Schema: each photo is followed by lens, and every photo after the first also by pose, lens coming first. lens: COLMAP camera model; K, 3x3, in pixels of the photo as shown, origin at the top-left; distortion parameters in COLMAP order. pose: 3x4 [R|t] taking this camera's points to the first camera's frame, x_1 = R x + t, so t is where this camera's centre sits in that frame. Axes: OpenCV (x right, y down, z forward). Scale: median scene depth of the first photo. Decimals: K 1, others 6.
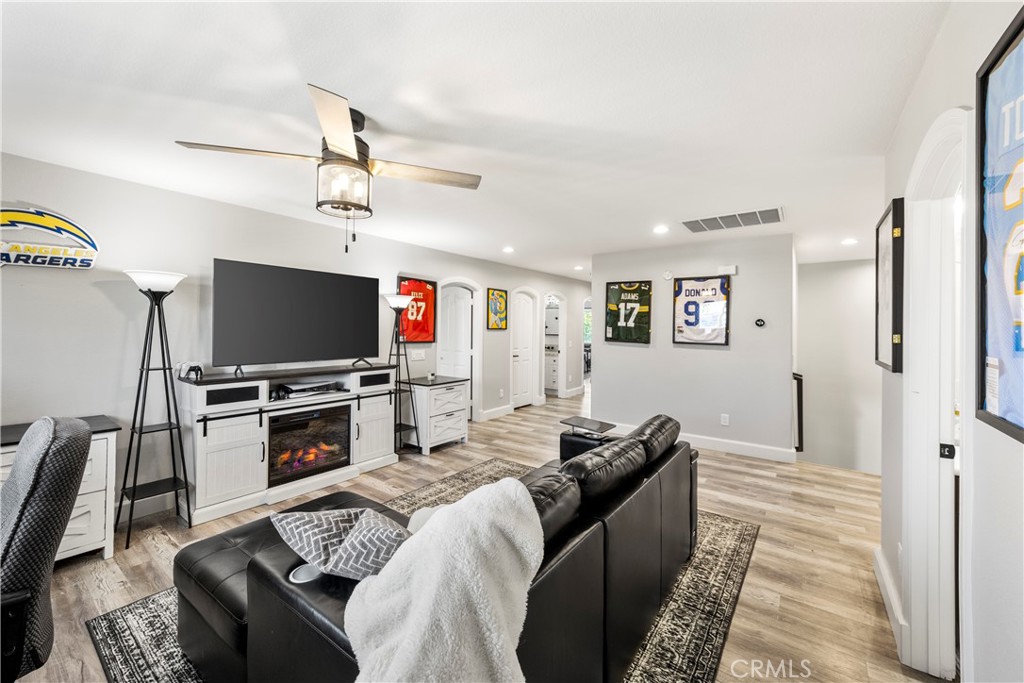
lens RADIAL K [[394.9, 0, 515.3], [0, 394.9, 325.3], [0, 0, 1]] dist [-0.002286, 0.000175]
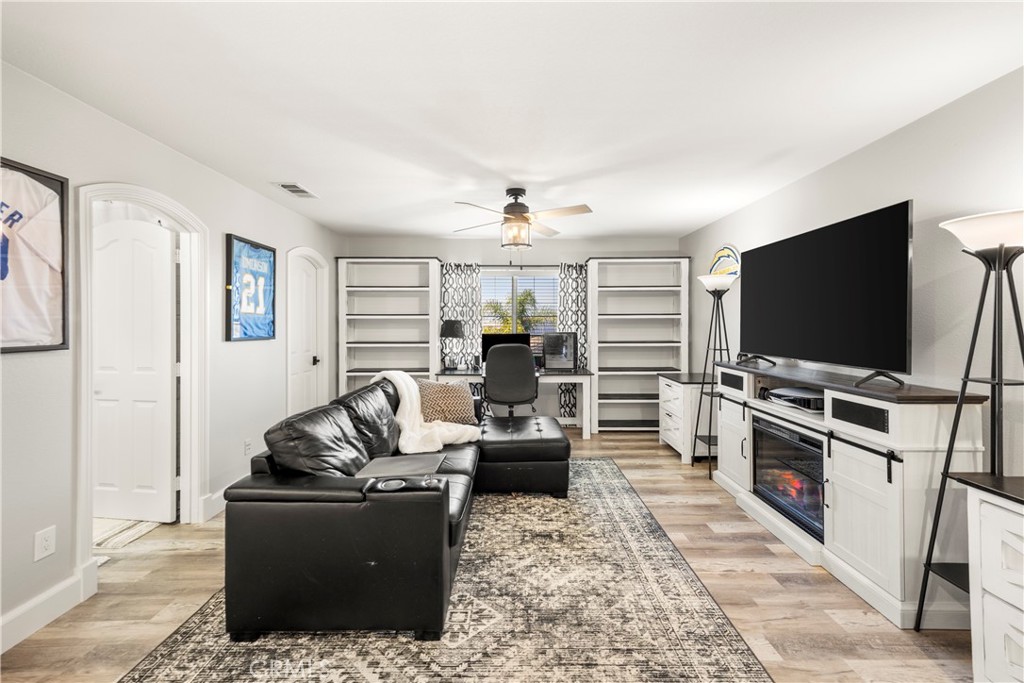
lens RADIAL K [[417.2, 0, 513.0], [0, 417.2, 327.2], [0, 0, 1]] dist [0.009997, -0.000106]
pose [[-0.803911, -0.002369, -0.594745, 0.257745], [0.000825, 0.999987, -0.005098, 0.025340], [0.594749, -0.004589, -0.803898, 0.967459]]
